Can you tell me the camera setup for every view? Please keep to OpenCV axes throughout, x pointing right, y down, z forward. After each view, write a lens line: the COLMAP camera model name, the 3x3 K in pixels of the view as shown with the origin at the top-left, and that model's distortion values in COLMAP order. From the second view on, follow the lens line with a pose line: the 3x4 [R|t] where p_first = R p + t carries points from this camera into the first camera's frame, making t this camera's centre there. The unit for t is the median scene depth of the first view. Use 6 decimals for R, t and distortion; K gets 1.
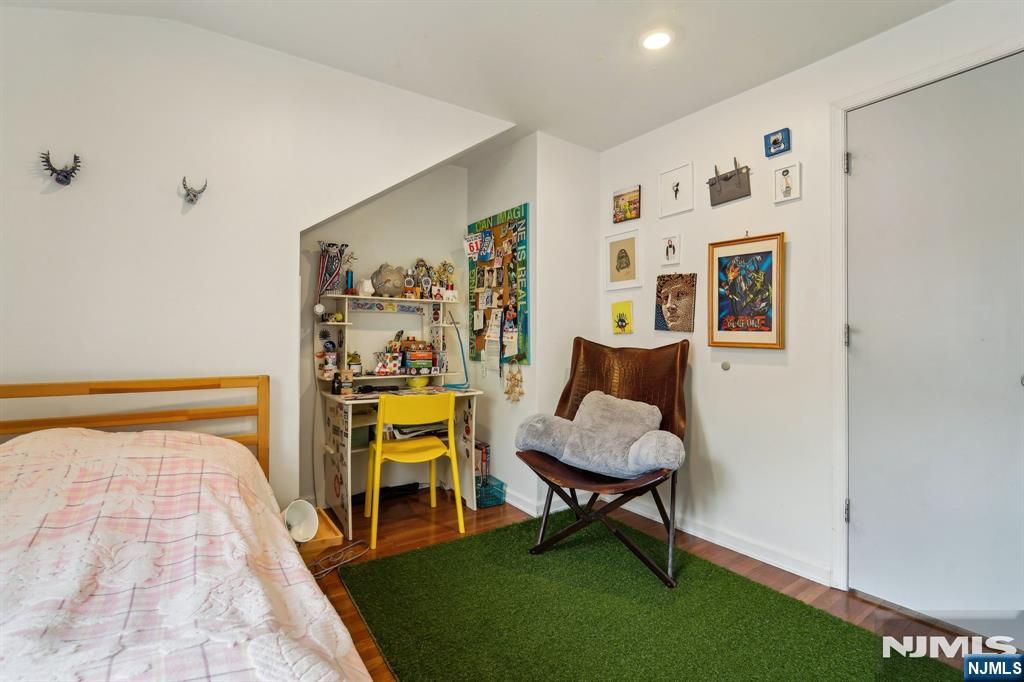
lens RADIAL K [[445.0, 0, 510.3], [0, 445.0, 337.7], [0, 0, 1]] dist [-0.018596, -0.000804]
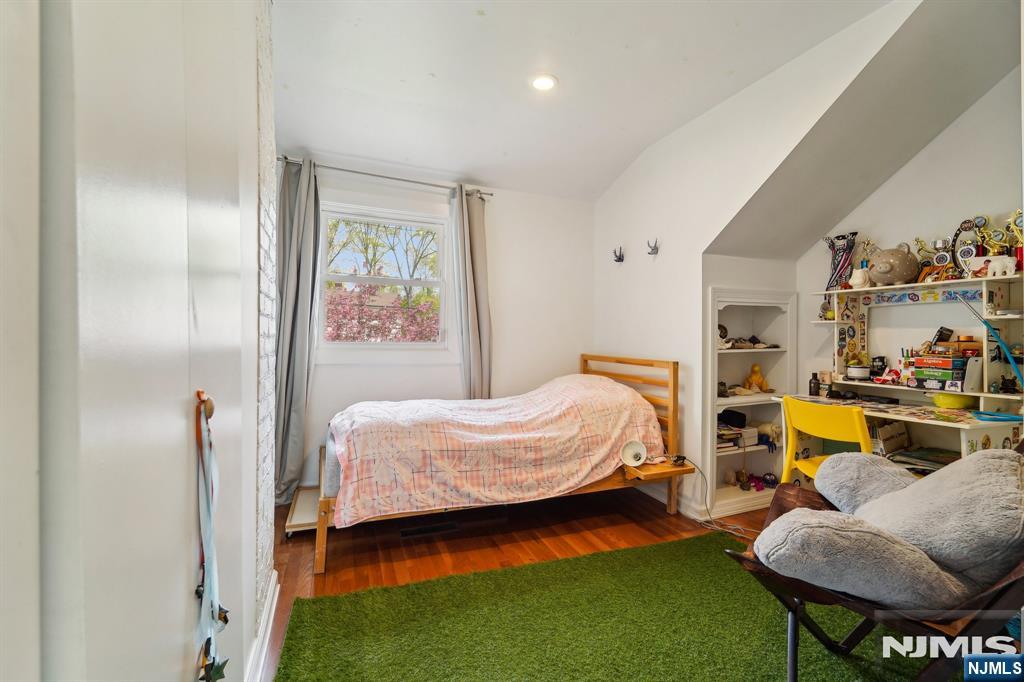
lens RADIAL K [[445.0, 0, 512.8], [0, 445.0, 338.9], [0, 0, 1]] dist [-0.018596, -0.000804]
pose [[-0.213185, 0.000074, -0.977012, 0.614828], [-0.010793, 0.999939, 0.002431, 0.008651], [0.976952, 0.011063, -0.213171, 0.496561]]
